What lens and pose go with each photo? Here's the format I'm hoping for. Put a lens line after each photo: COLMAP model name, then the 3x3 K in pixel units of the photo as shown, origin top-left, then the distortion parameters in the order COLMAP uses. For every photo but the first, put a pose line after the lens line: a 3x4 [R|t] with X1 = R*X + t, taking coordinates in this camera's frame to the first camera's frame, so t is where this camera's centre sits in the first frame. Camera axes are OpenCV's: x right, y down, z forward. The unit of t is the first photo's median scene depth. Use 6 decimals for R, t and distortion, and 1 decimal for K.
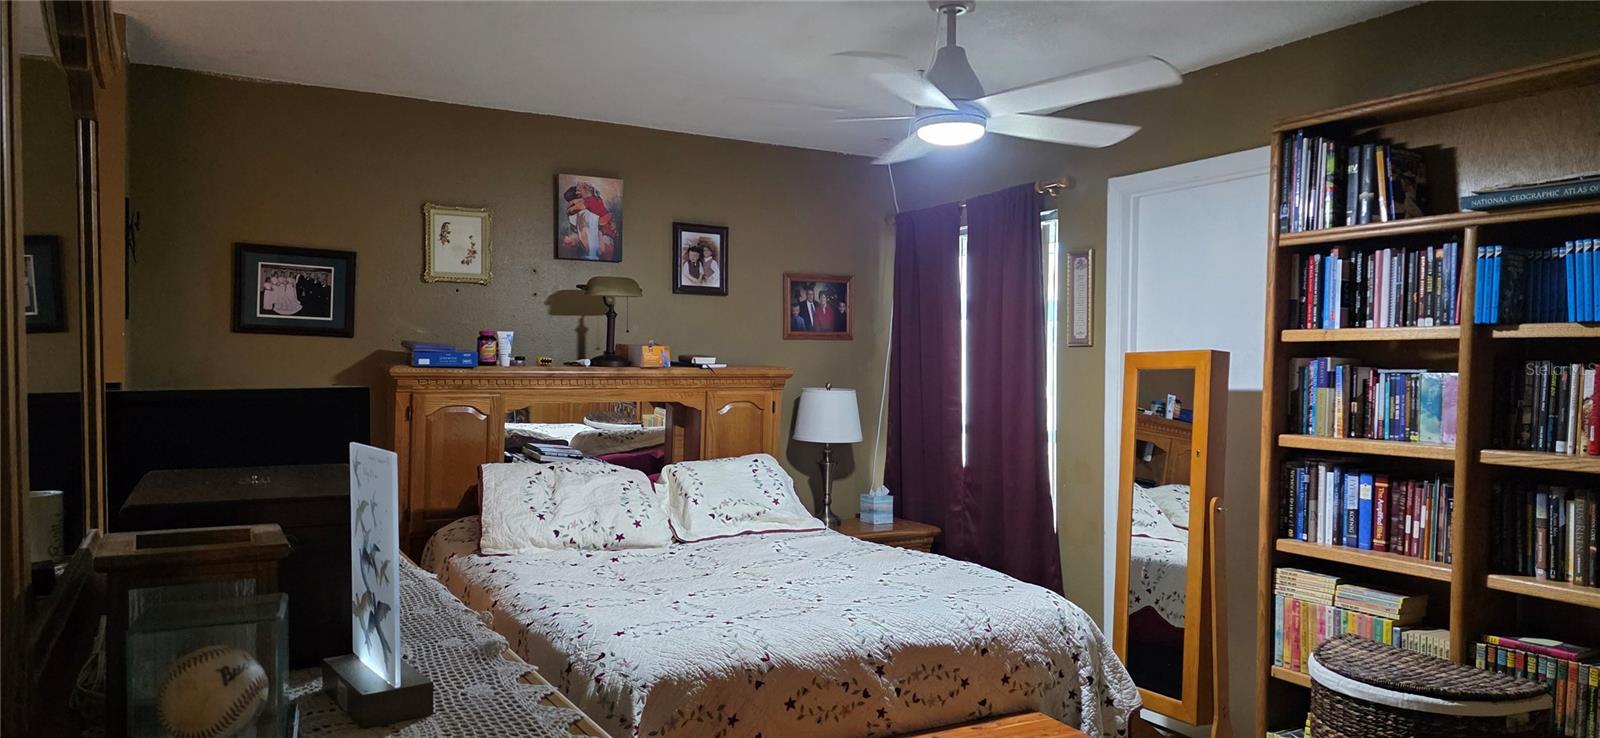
lens RADIAL K [[1077.2, 0, 793.7], [0, 1077.2, 368.0], [0, 0, 1]] dist [0.117542, -0.149759]
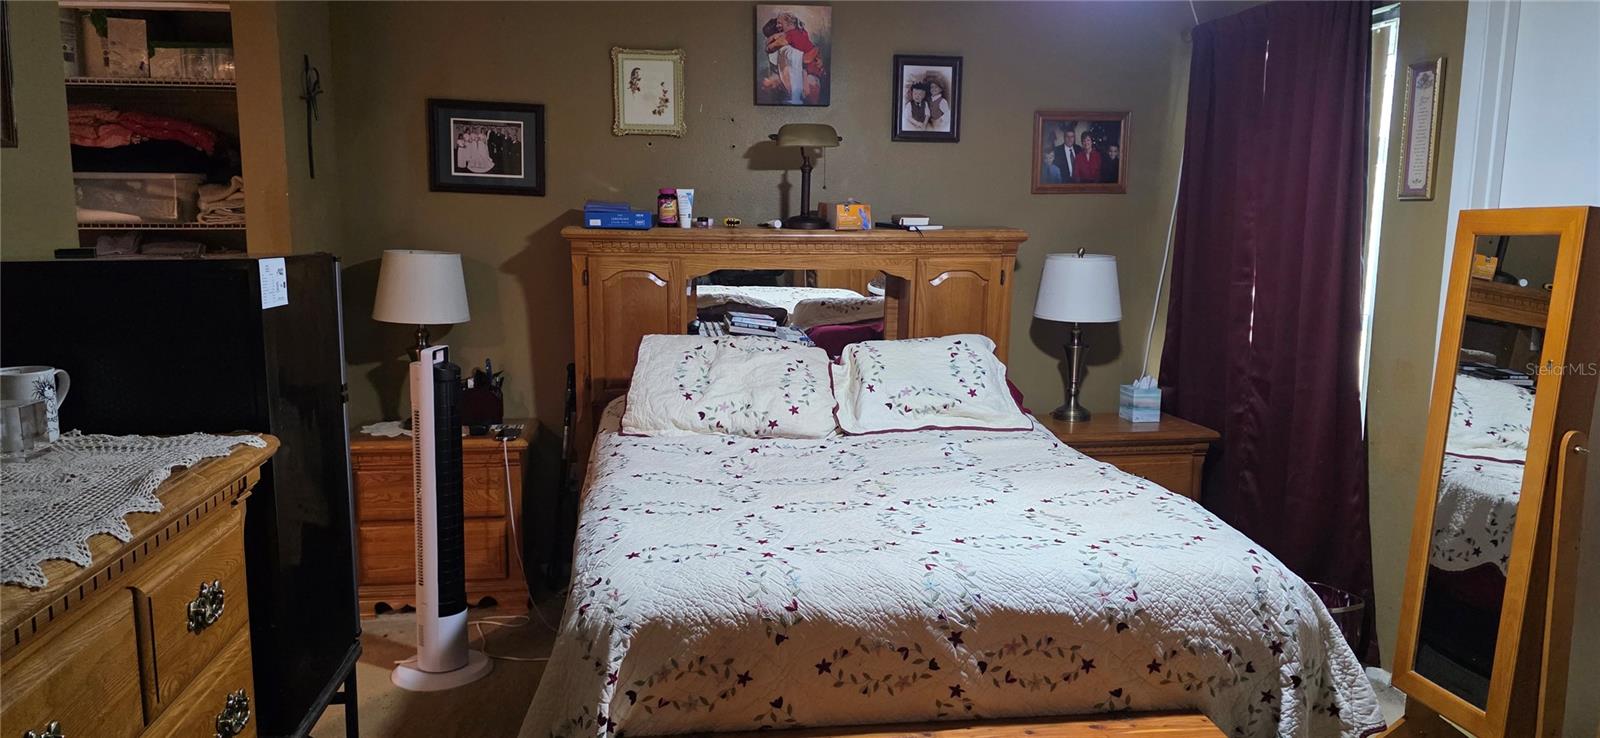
lens RADIAL K [[1077.2, 0, 793.7], [0, 1077.2, 368.0], [0, 0, 1]] dist [0.117542, -0.149759]
pose [[0.932405, 0.050445, -0.357877, 0.155770], [-0.002118, 0.990957, 0.134162, -0.007119], [0.361409, -0.124335, 0.924080, 0.183493]]
